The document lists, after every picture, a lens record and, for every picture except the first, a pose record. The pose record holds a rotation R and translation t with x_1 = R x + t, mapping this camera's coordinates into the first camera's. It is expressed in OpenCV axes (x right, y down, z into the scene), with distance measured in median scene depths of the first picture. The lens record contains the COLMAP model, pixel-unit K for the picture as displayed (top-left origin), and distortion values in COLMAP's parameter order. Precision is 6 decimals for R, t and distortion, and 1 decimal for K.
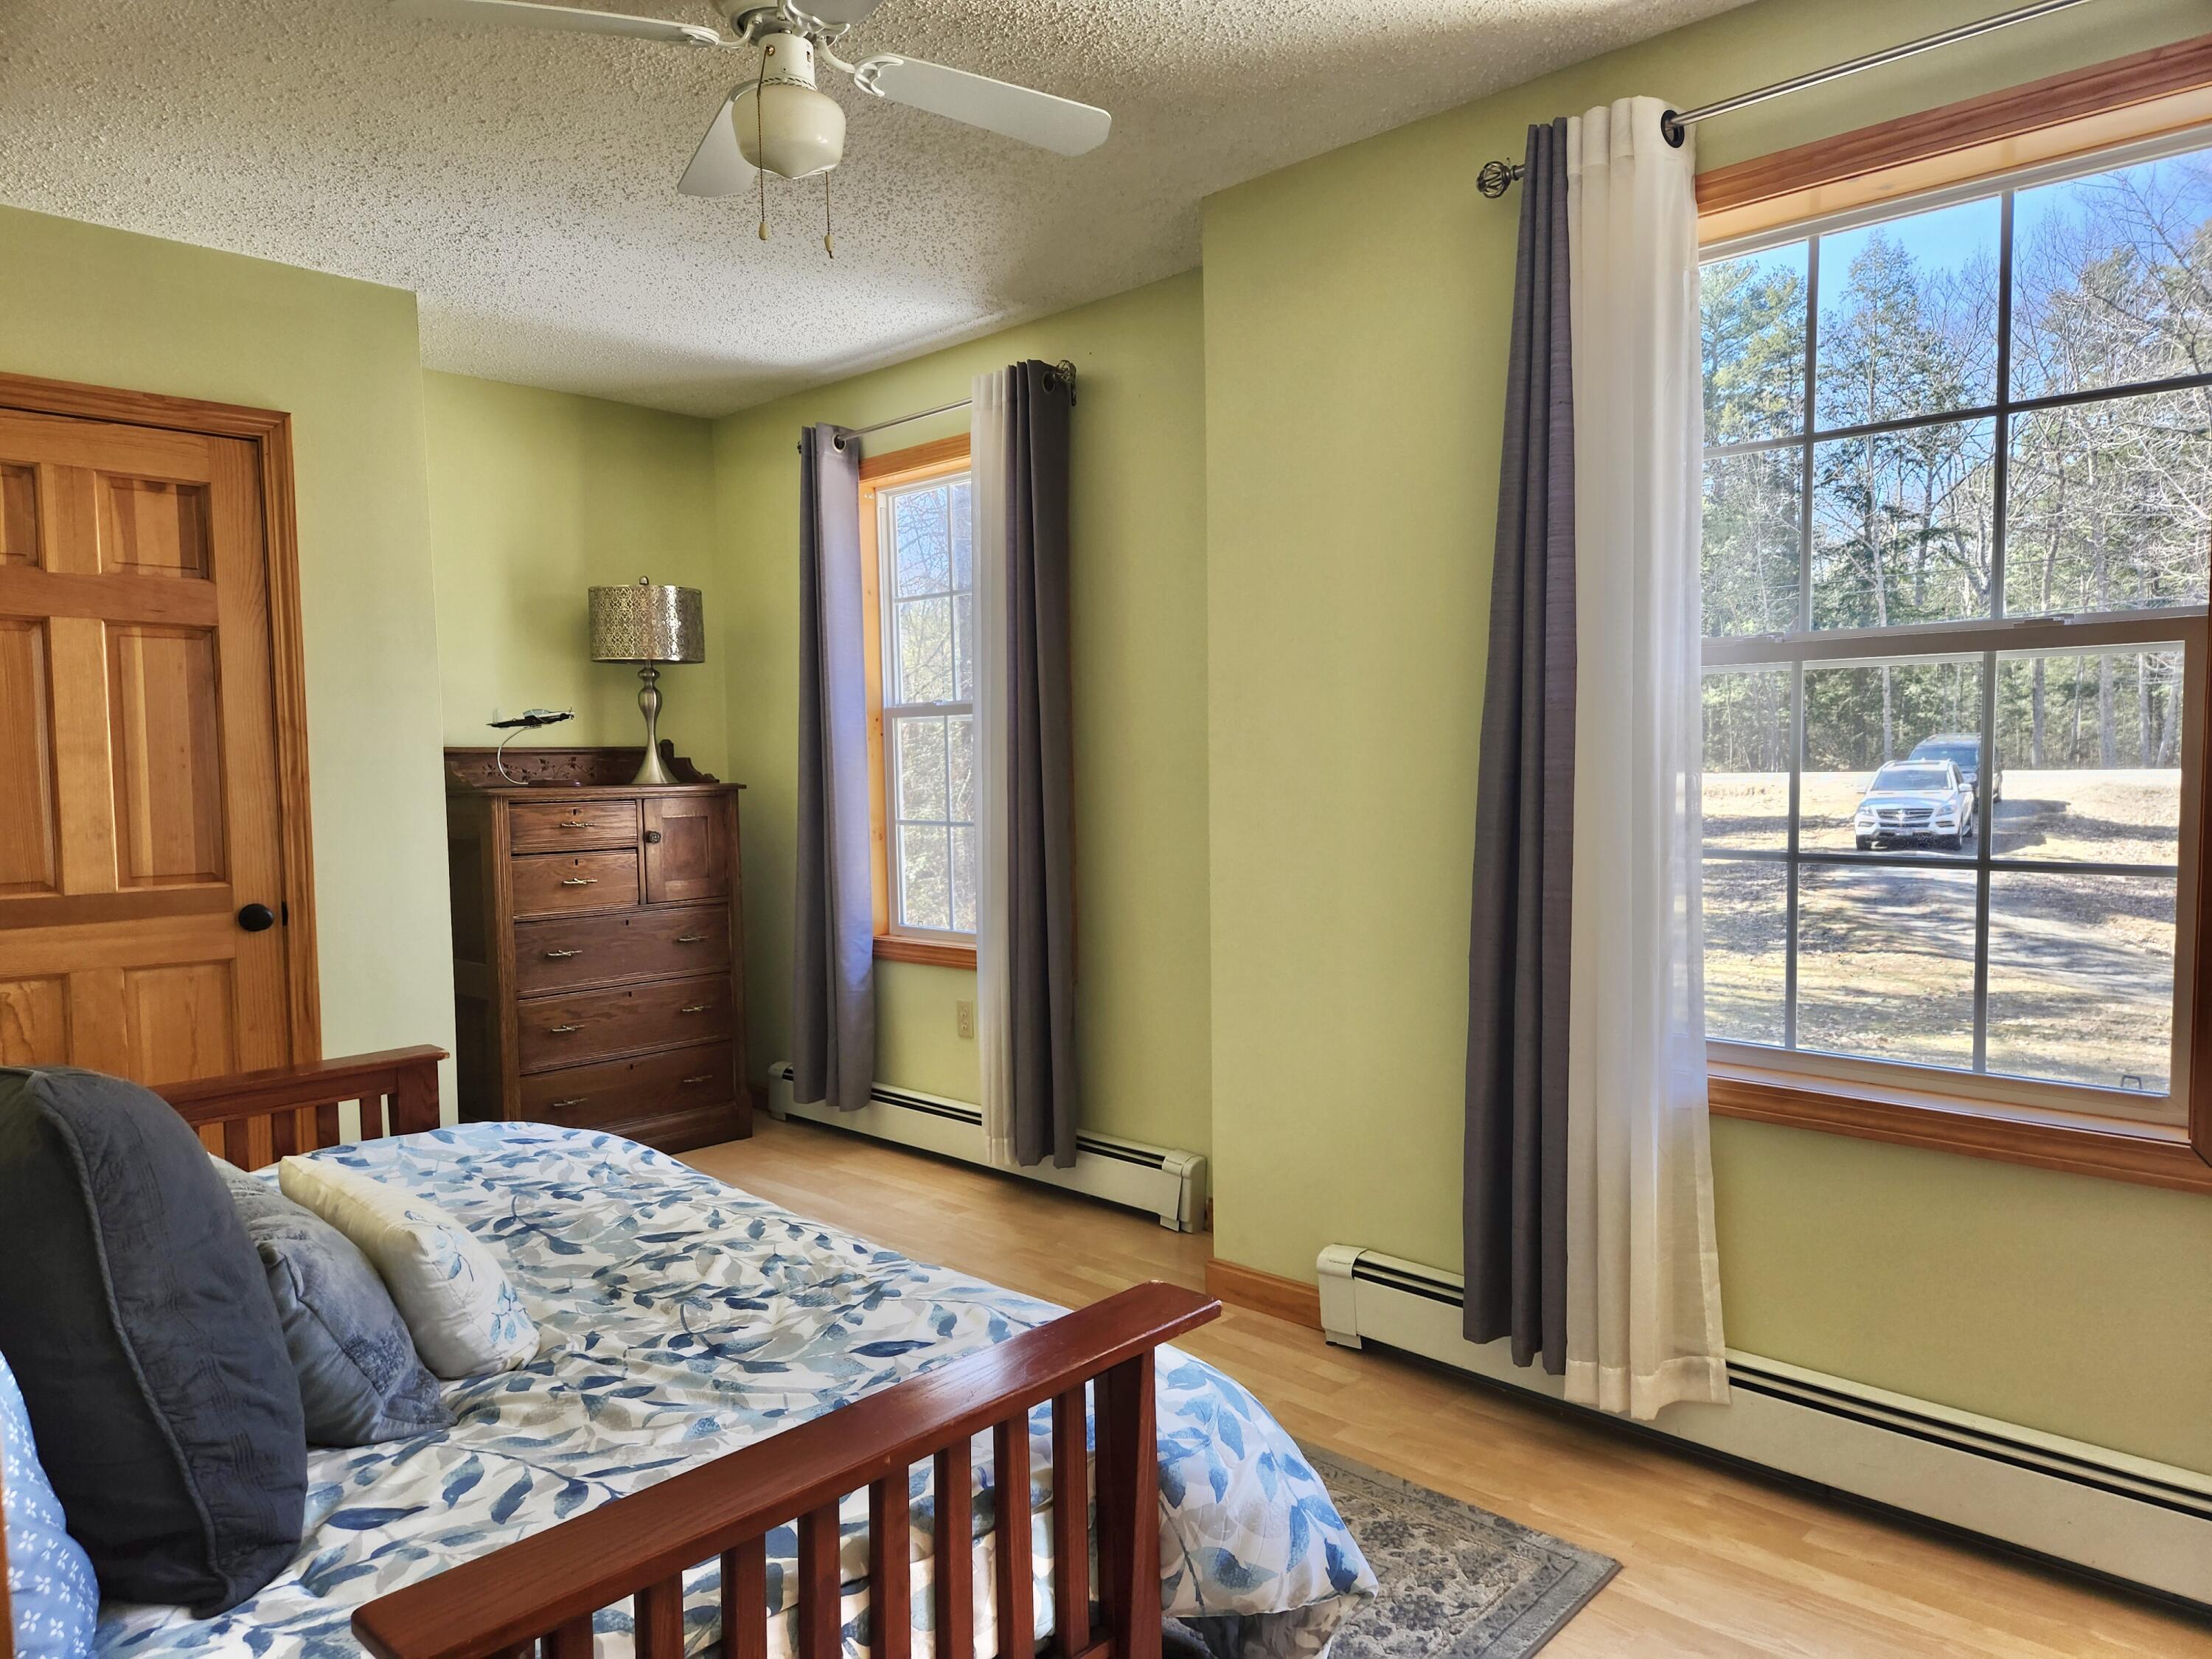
lens RADIAL K [[1461.1, 0, 1096.7], [0, 1461.1, 829.9], [0, 0, 1]] dist [0.086522, -0.077867]
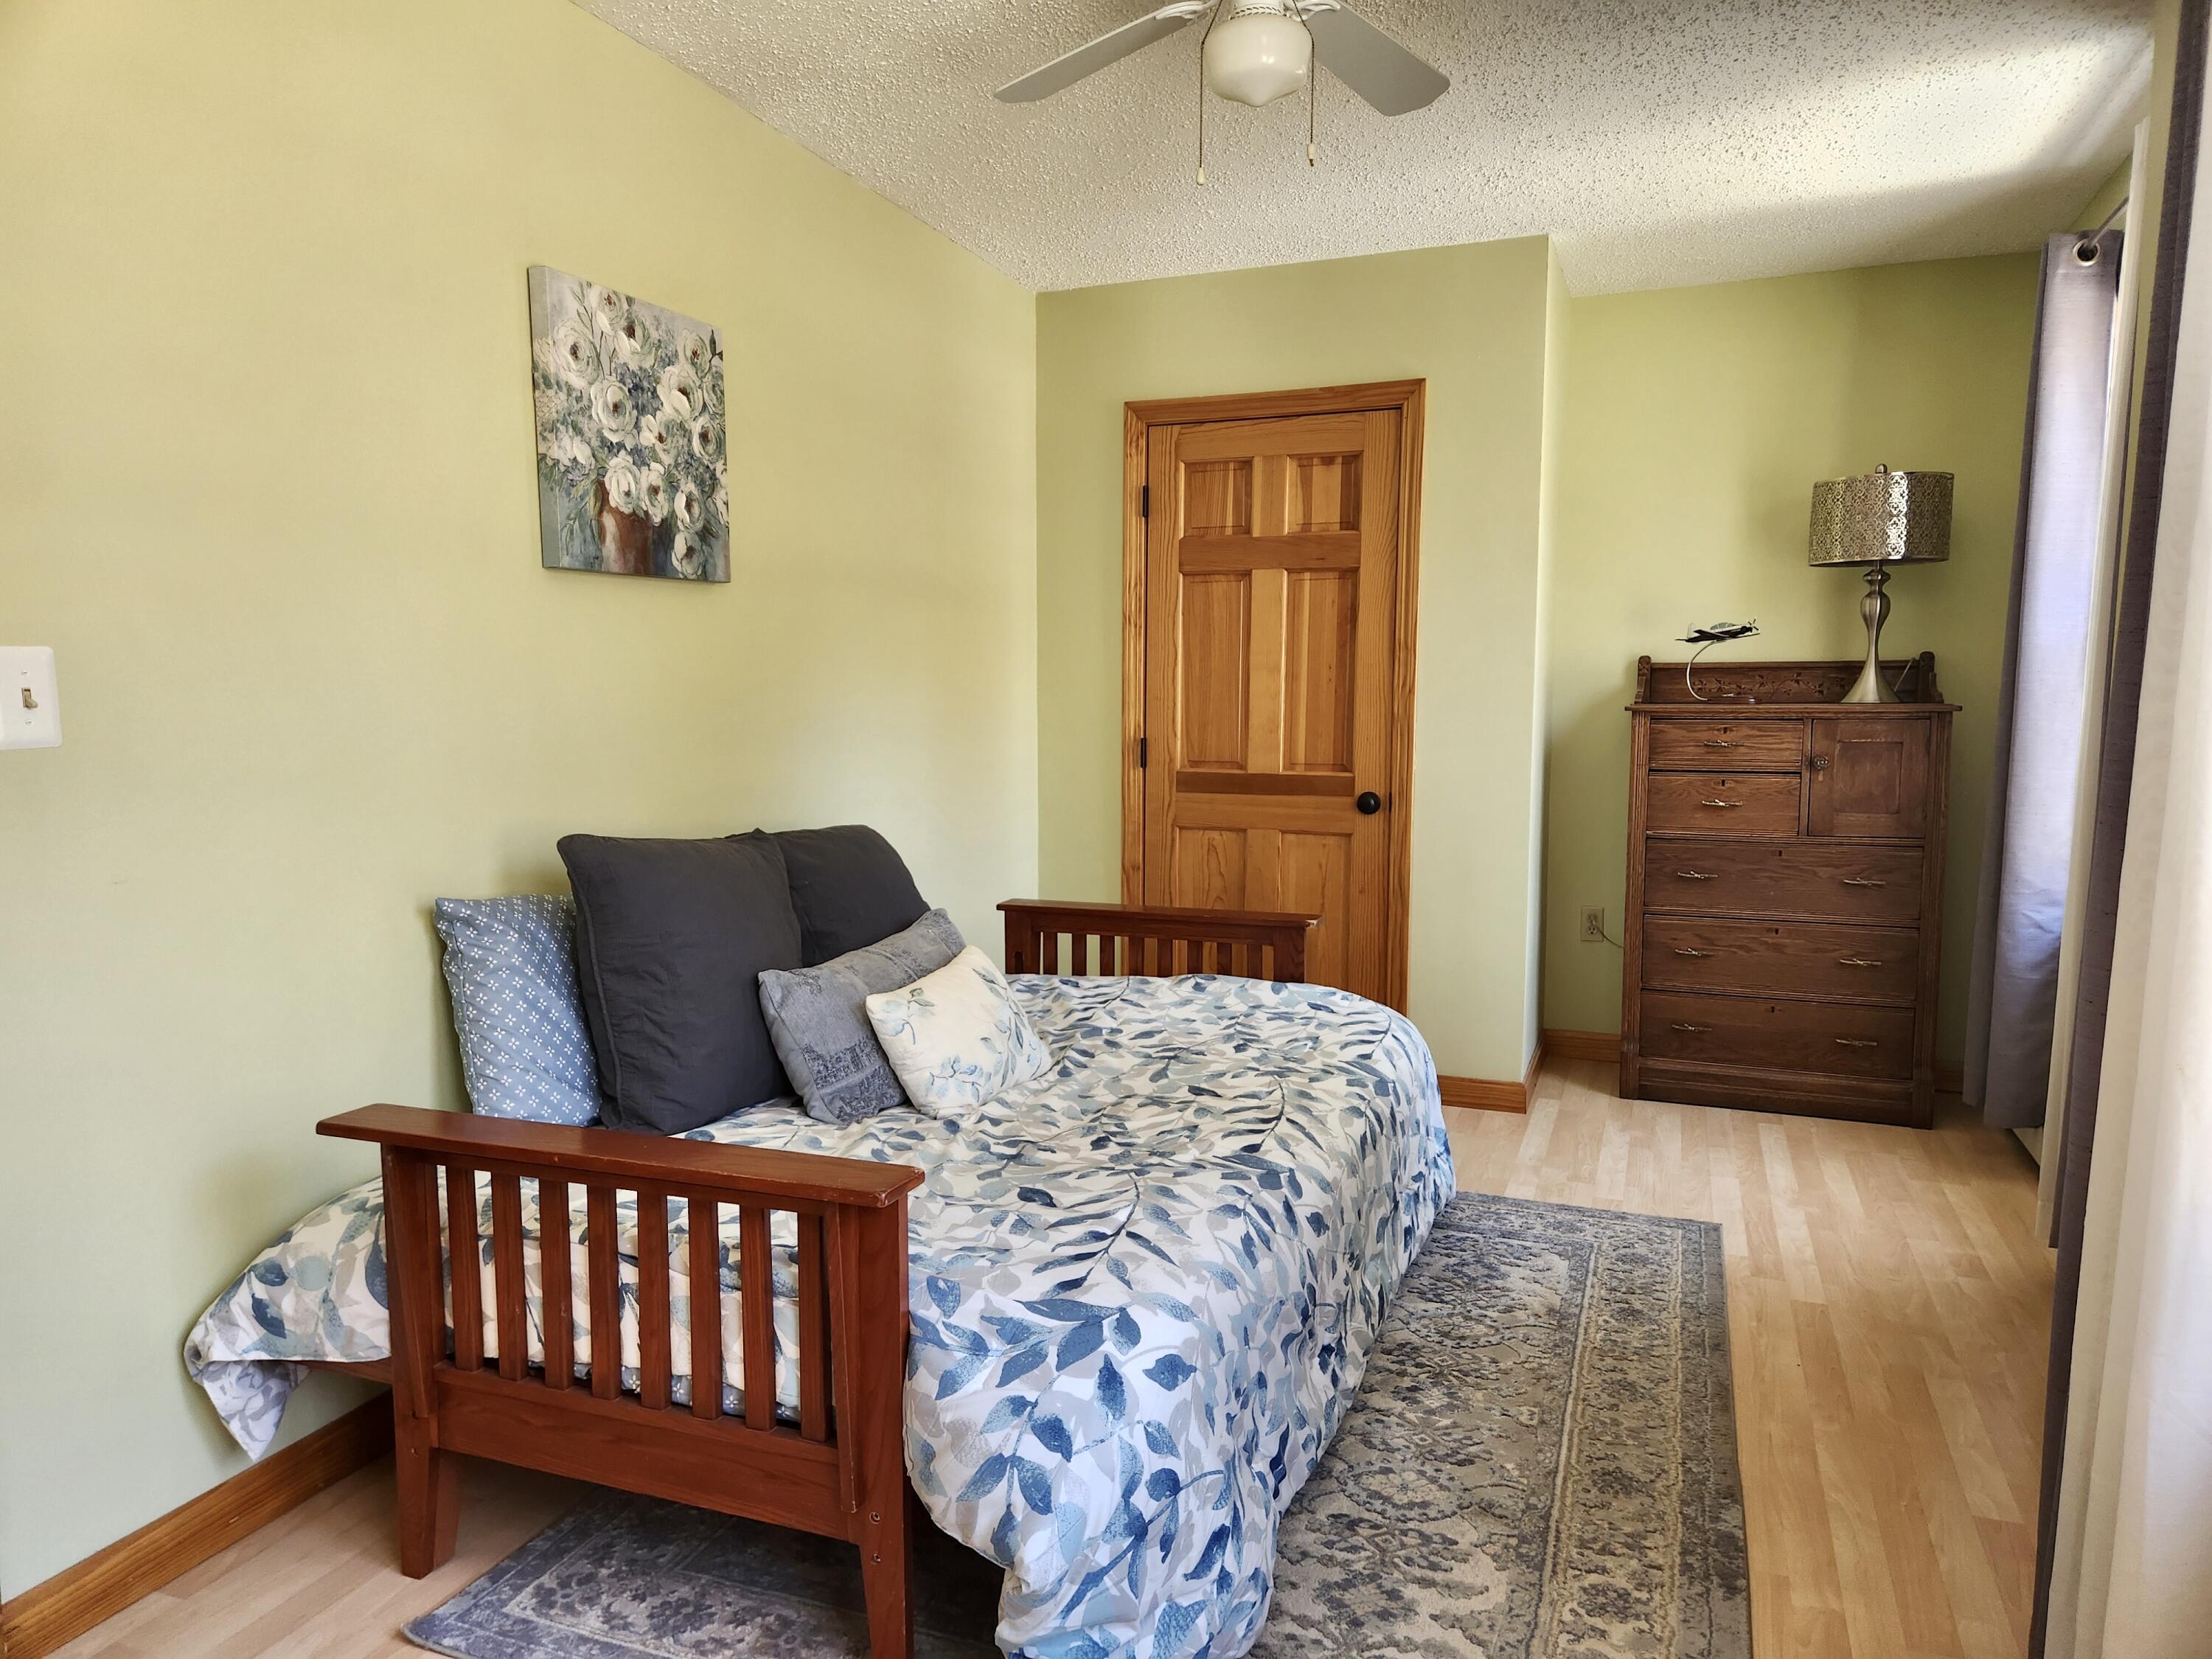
lens RADIAL K [[1461.1, 0, 1096.7], [0, 1461.1, 829.9], [0, 0, 1]] dist [0.086522, -0.077867]
pose [[0.385136, 0.102797, -0.917117, 0.491527], [-0.050837, 0.994631, 0.090136, -0.018241], [0.921458, 0.011909, 0.388294, 0.335341]]
